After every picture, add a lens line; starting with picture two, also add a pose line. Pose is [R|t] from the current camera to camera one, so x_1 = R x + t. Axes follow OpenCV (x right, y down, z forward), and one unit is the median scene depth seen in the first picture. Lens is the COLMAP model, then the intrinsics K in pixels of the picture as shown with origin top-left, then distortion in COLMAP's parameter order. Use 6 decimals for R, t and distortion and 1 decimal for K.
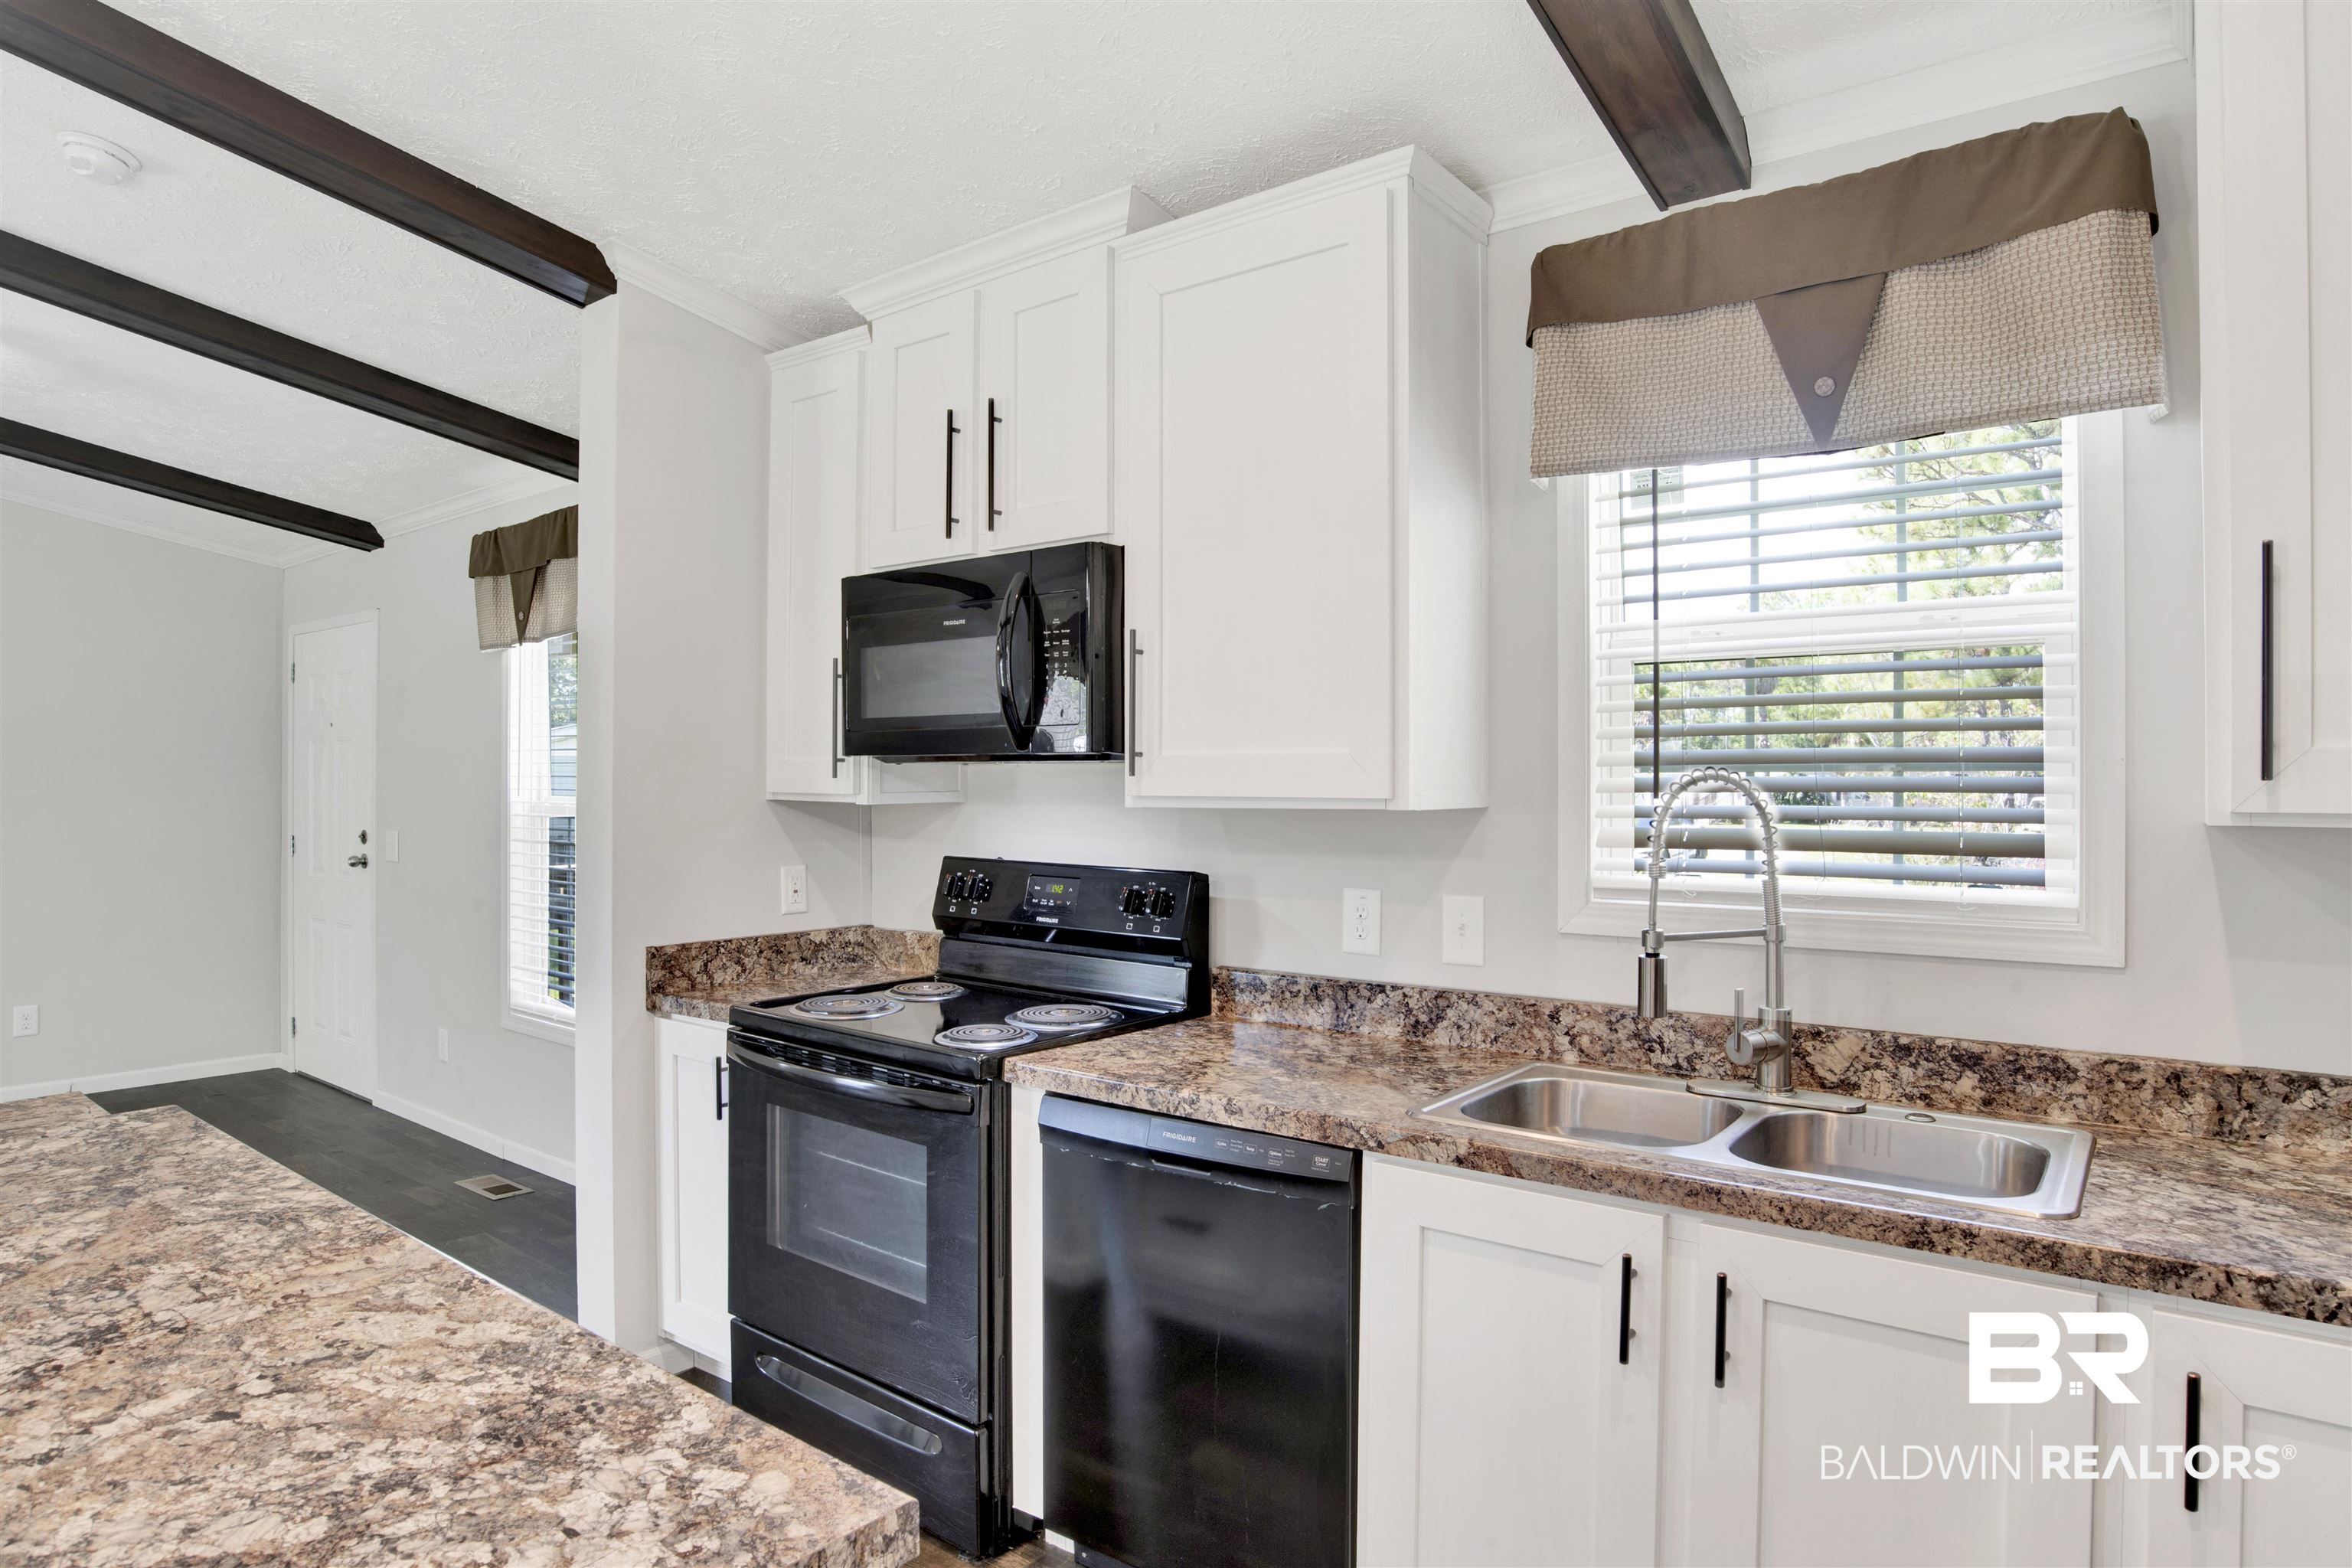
lens RADIAL K [[1368.9, 0, 1201.5], [0, 1368.9, 777.4], [0, 0, 1]] dist [-0.064933, 0.023785]
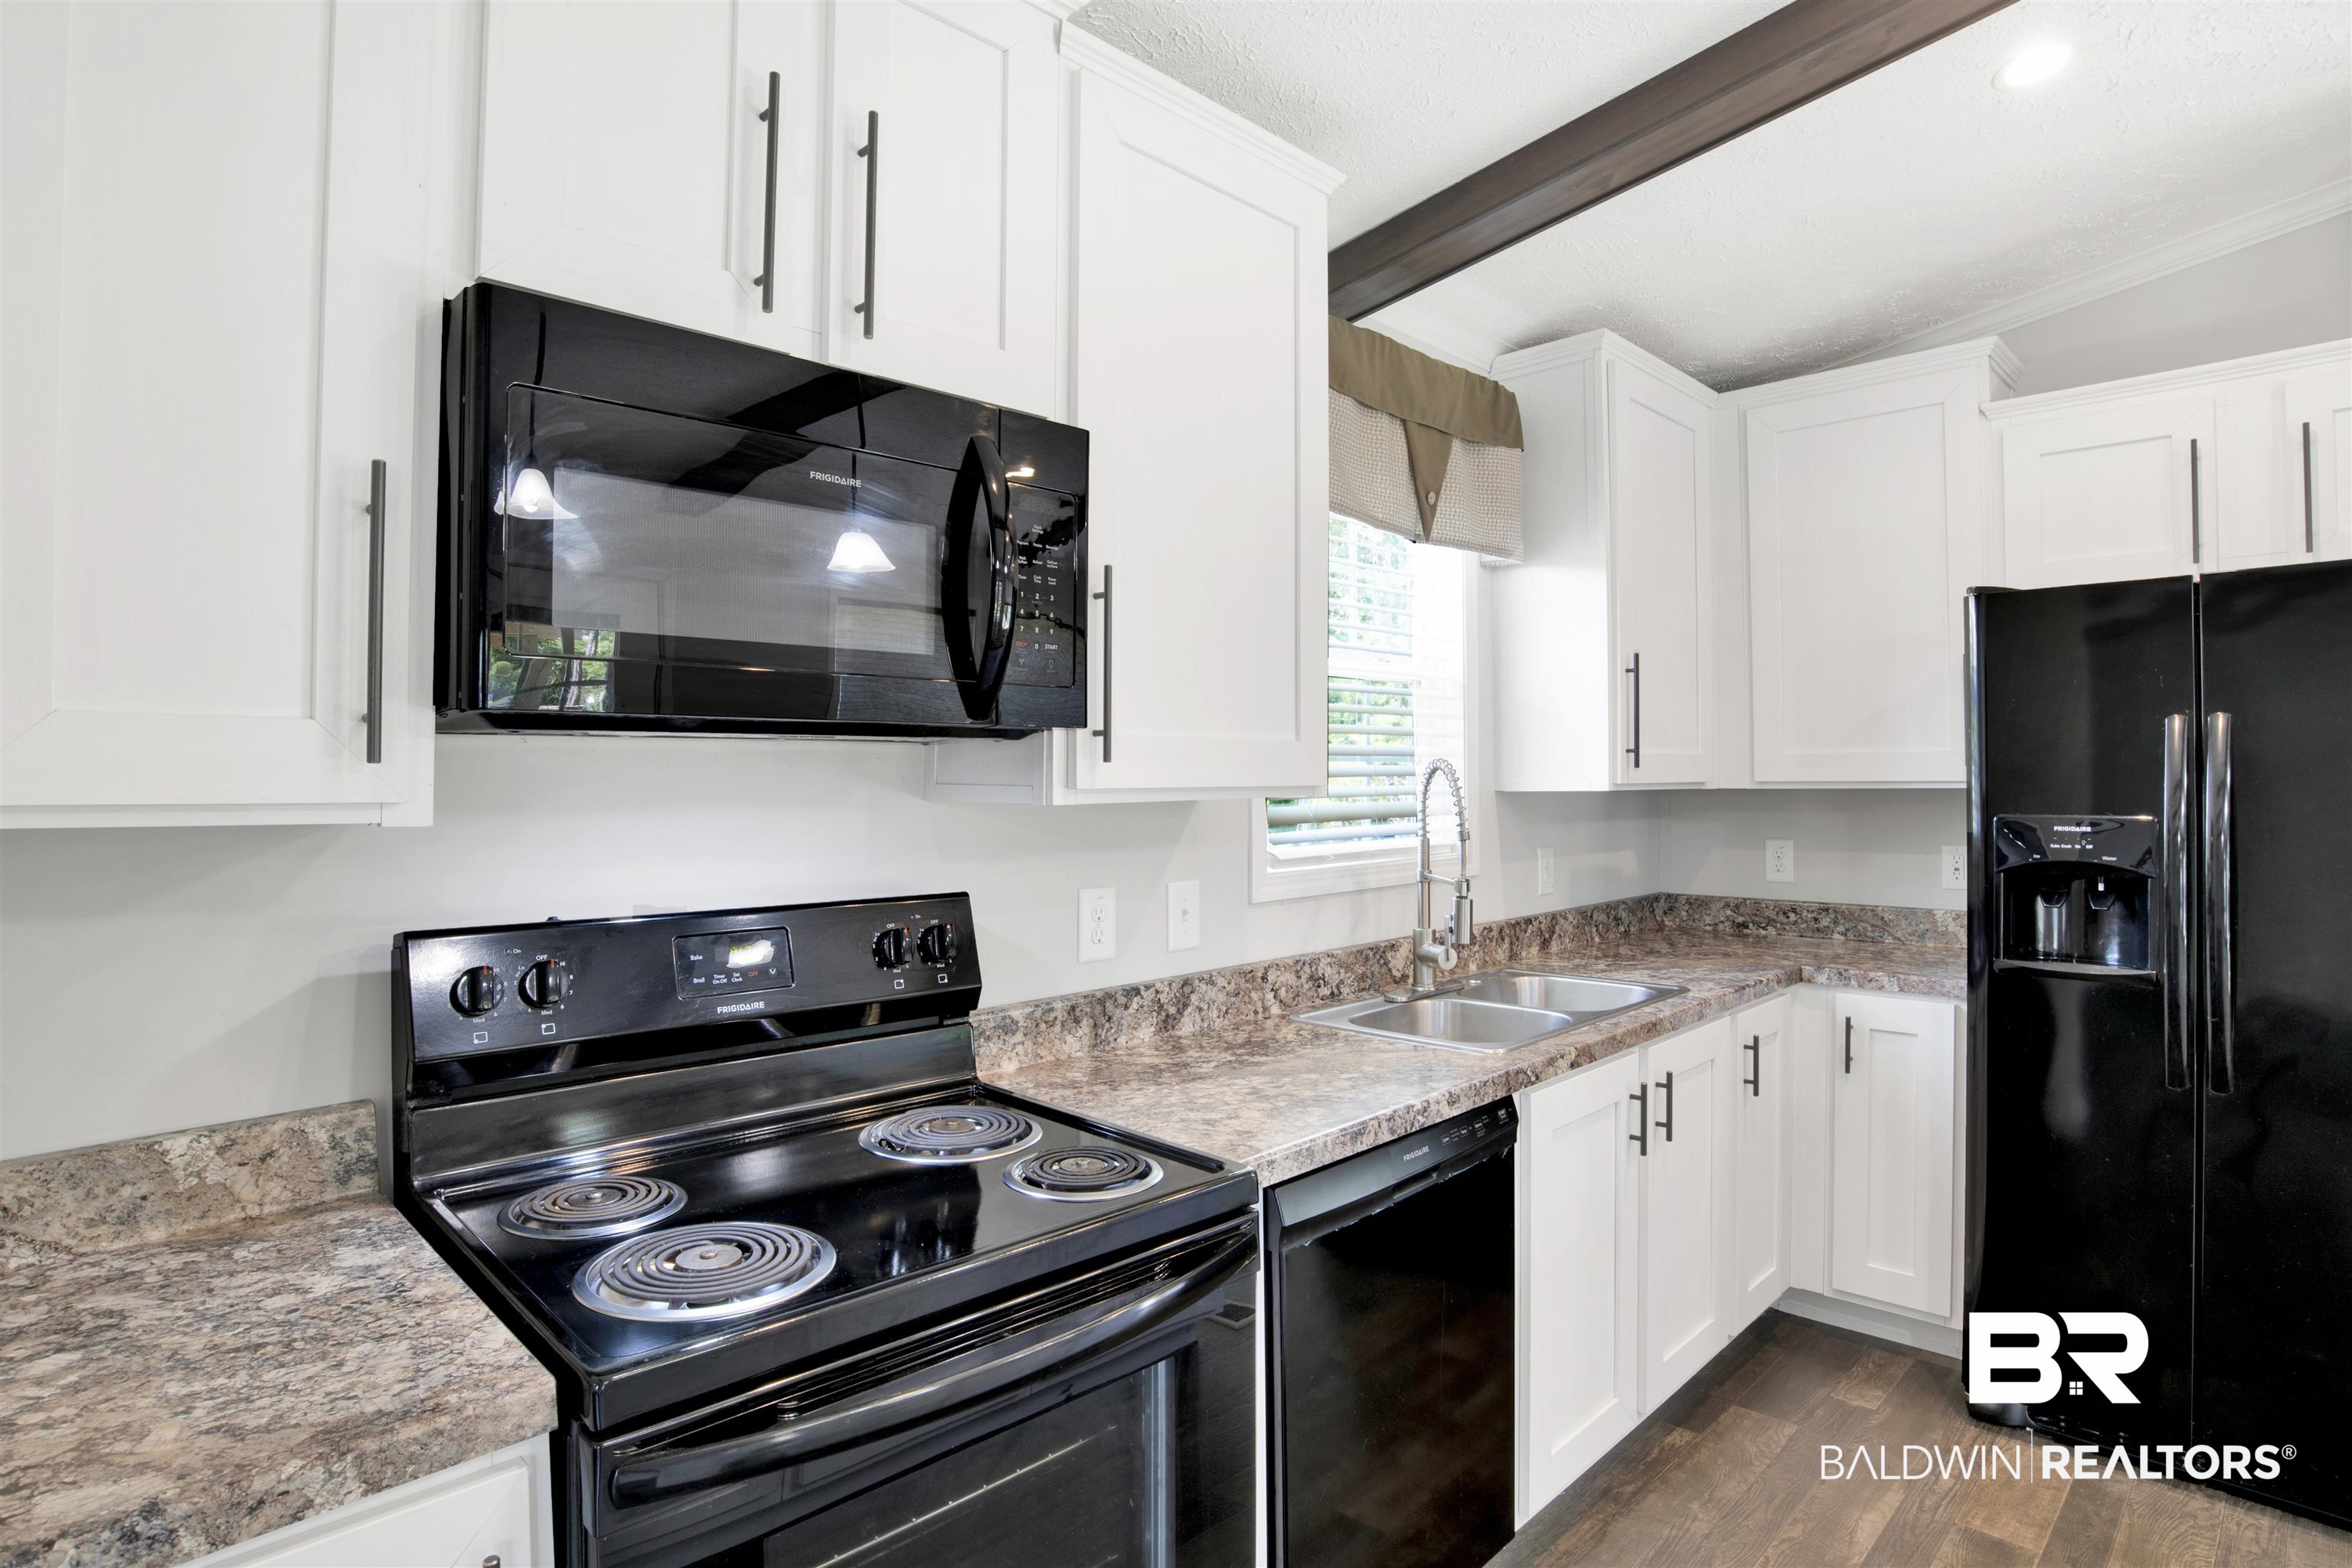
lens RADIAL K [[1234.3, 0, 1182.5], [0, 1234.3, 781.4], [0, 0, 1]] dist [-0.071439, 0.025913]
pose [[0.124225, -0.007902, 0.992223, -0.731275], [0.001660, 0.999969, 0.007756, 0.004828], [-0.992253, 0.000684, 0.124234, 0.902340]]
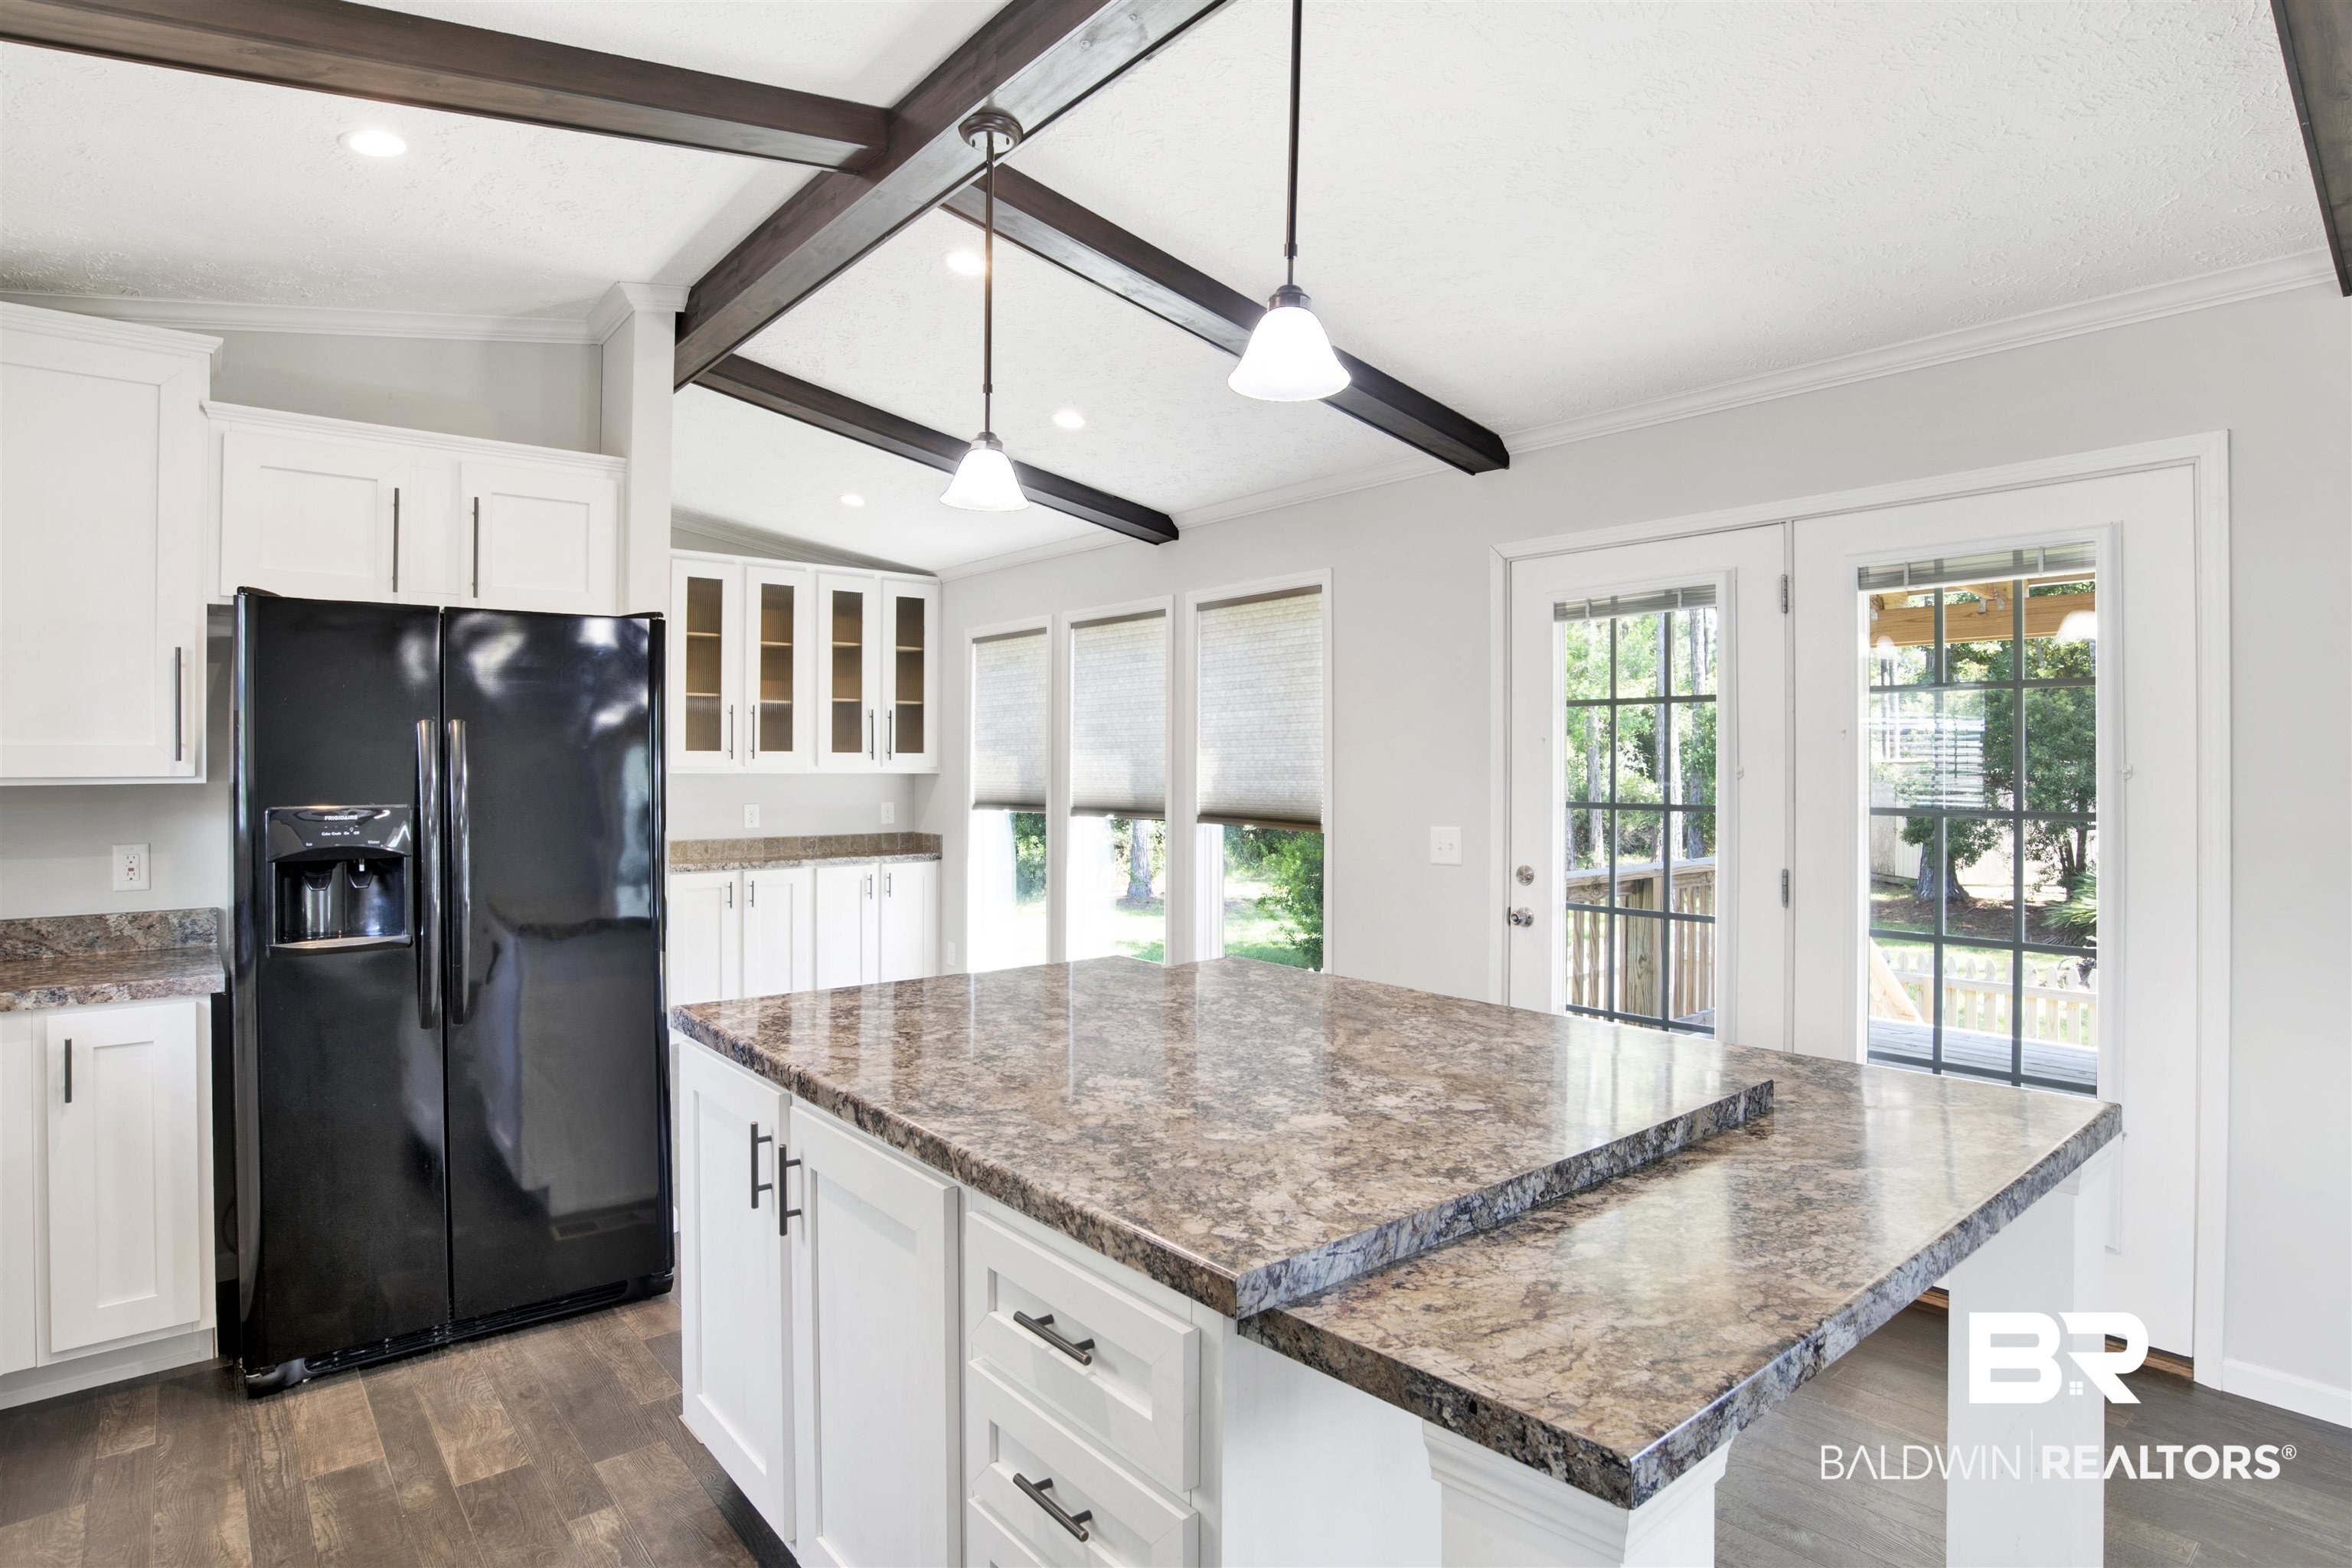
lens RADIAL K [[1234.3, 0, 1182.5], [0, 1234.3, 781.4], [0, 0, 1]] dist [-0.071439, 0.025913]
pose [[-0.979037, -0.002368, 0.203667, -0.648313], [-0.000880, 0.999972, 0.007397, 0.010433], [-0.203679, 0.007063, -0.979012, 1.212362]]
